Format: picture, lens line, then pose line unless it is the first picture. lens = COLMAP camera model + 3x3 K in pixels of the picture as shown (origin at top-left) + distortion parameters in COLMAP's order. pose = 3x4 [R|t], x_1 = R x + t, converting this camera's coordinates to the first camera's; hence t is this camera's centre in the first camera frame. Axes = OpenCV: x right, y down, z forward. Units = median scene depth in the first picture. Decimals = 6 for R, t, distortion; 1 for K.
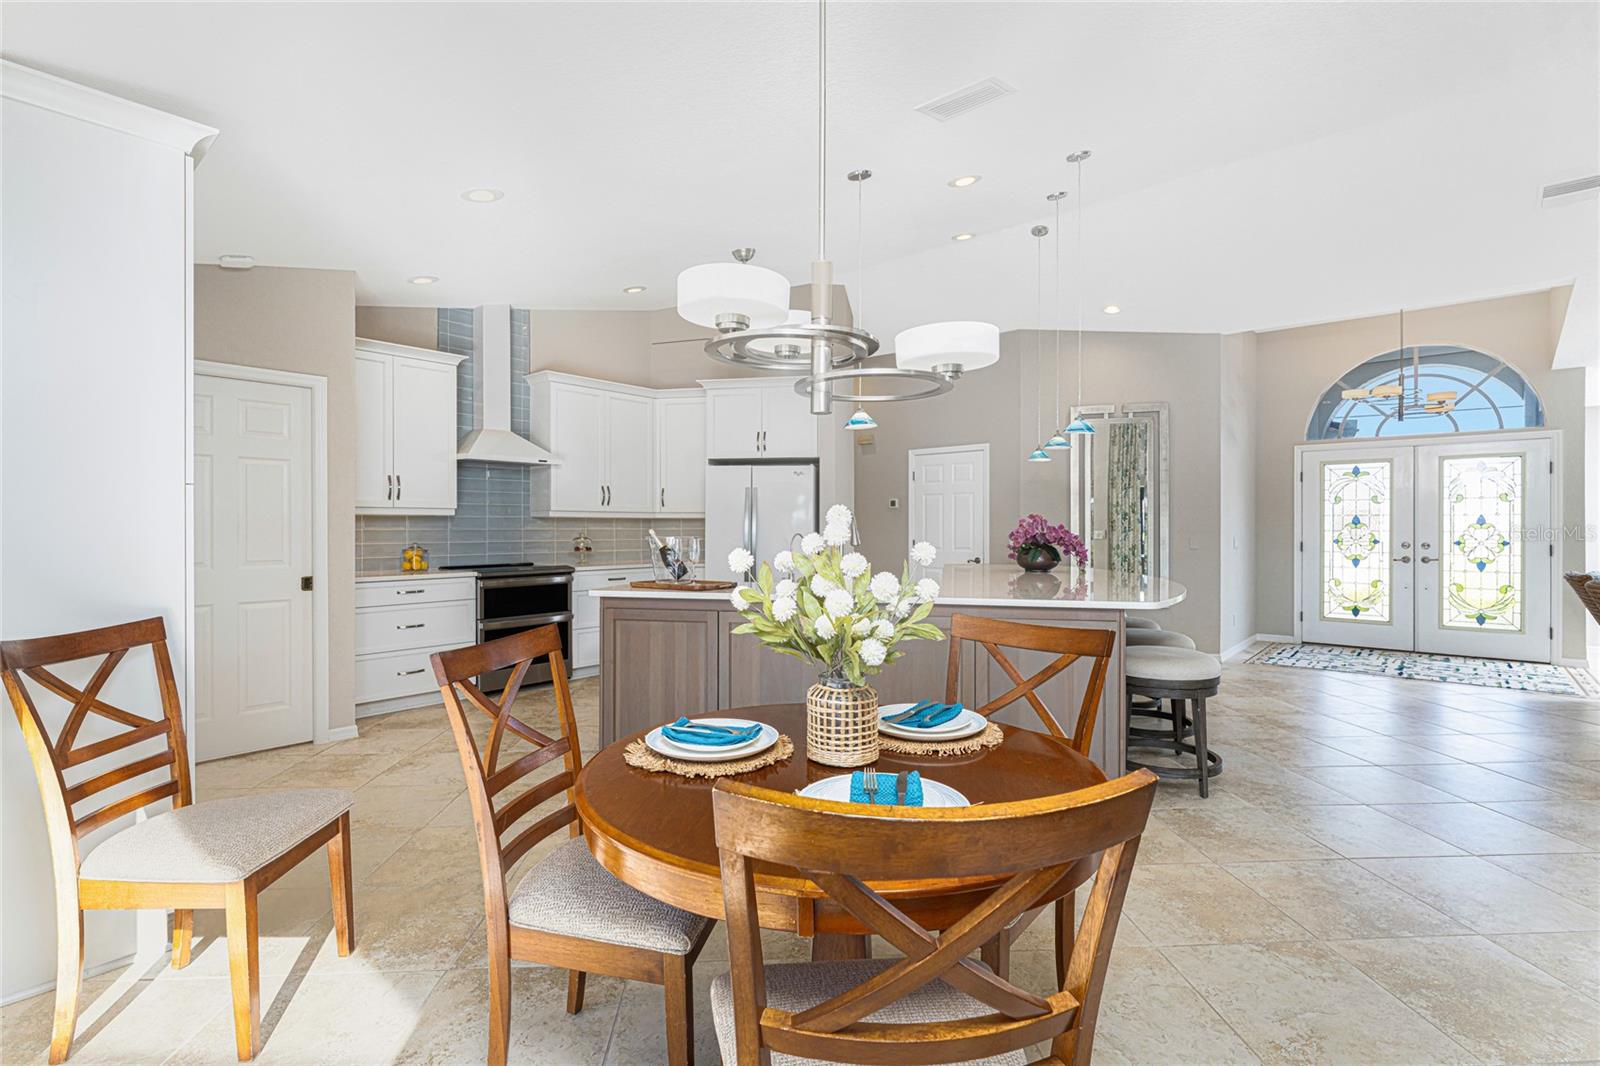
lens RADIAL K [[747.5, 0, 807.6], [0, 747.5, 535.2], [0, 0, 1]] dist [-0.001144, 0.000217]
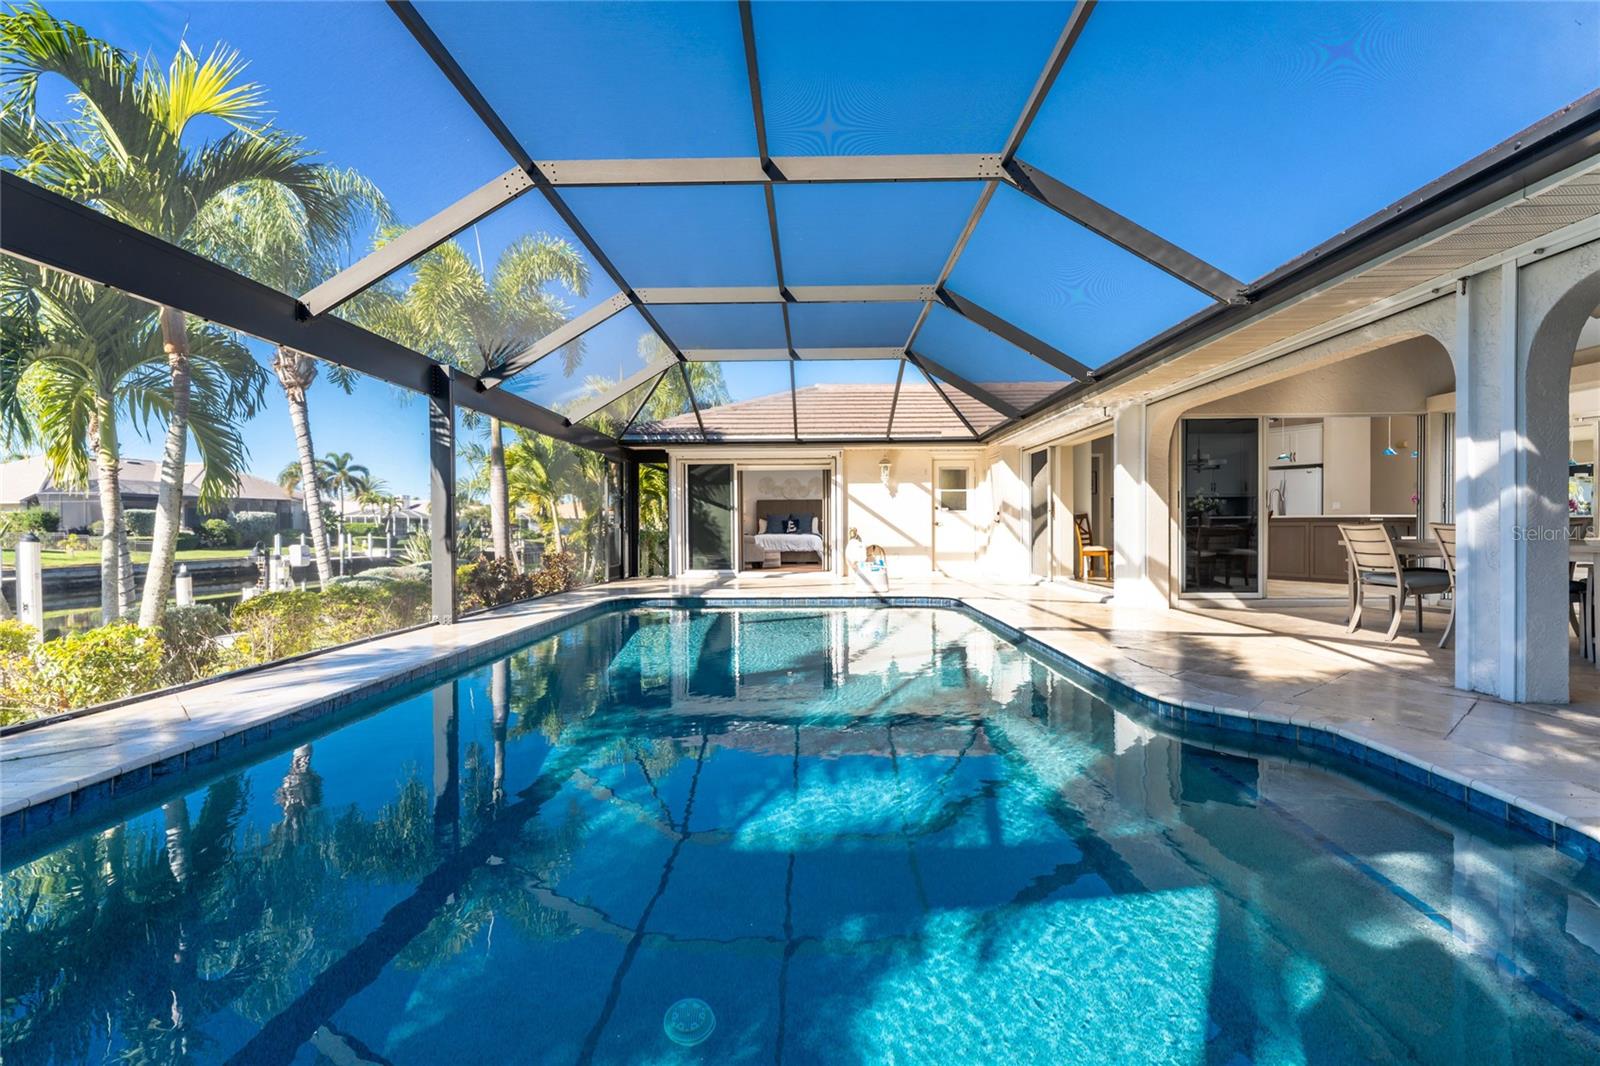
lens RADIAL K [[747.5, 0, 807.6], [0, 747.5, 535.2], [0, 0, 1]] dist [-0.001144, 0.000217]
pose [[0.645504, 0.007283, -0.763722, 0.788062], [-0.001585, 0.999965, 0.008196, 0.086399], [0.763755, -0.004080, 0.645493, -1.598470]]
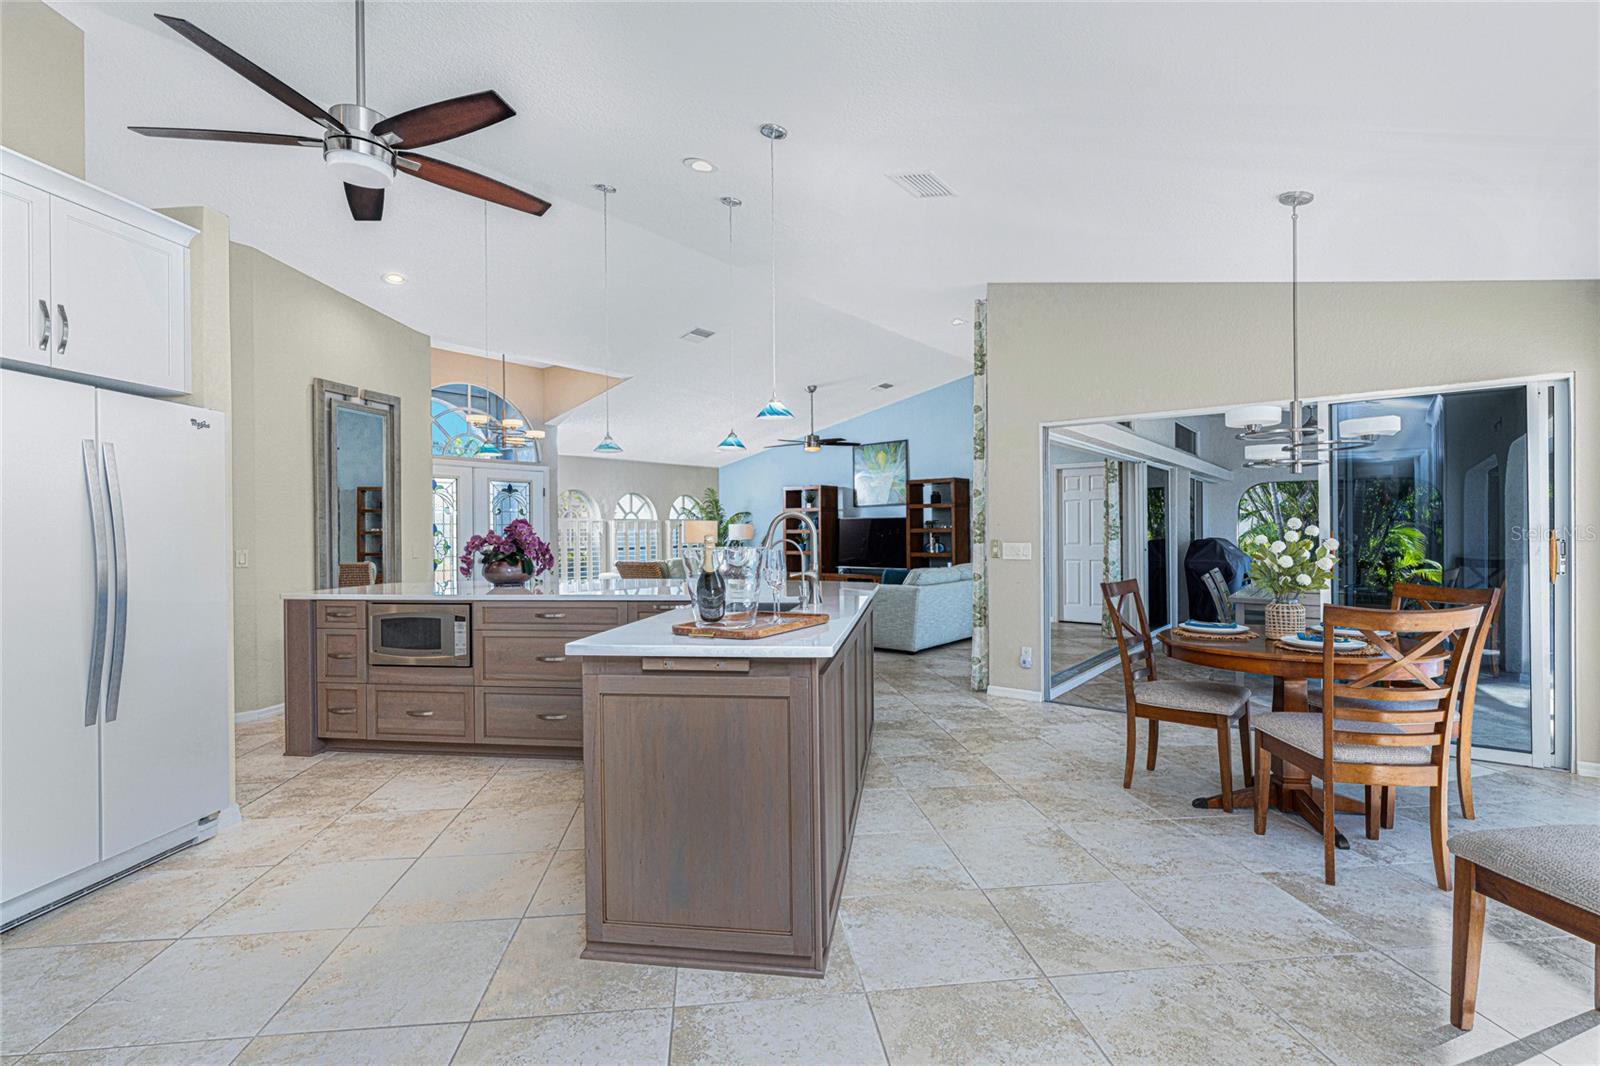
lens RADIAL K [[747.5, 0, 807.6], [0, 747.5, 535.2], [0, 0, 1]] dist [-0.001144, 0.000217]
pose [[-0.069615, -0.004704, 0.997563, -0.613574], [0.018723, 0.999807, 0.006022, -0.009462], [-0.997398, 0.019096, -0.069513, 0.777998]]
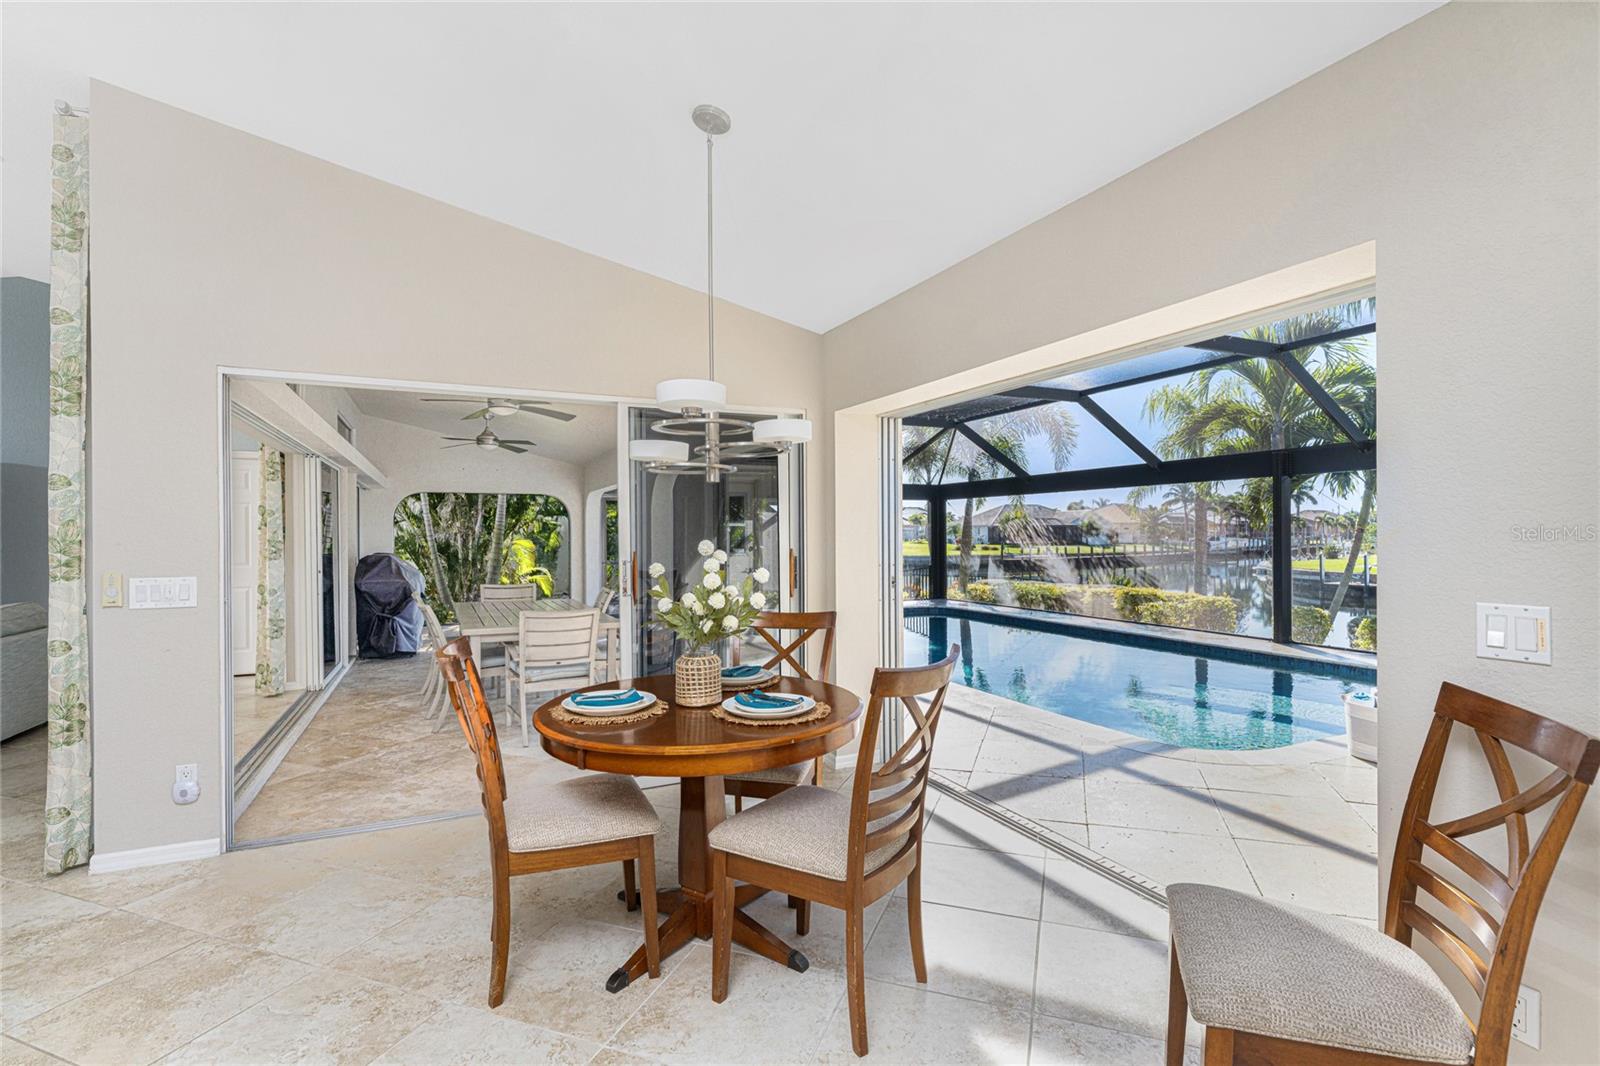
lens RADIAL K [[747.5, 0, 807.6], [0, 747.5, 535.2], [0, 0, 1]] dist [-0.001144, 0.000217]
pose [[-0.916071, 0.004727, 0.400988, -0.246432], [0.010184, 0.999882, 0.011480, -0.021862], [-0.400886, 0.014600, -0.916011, 0.736245]]
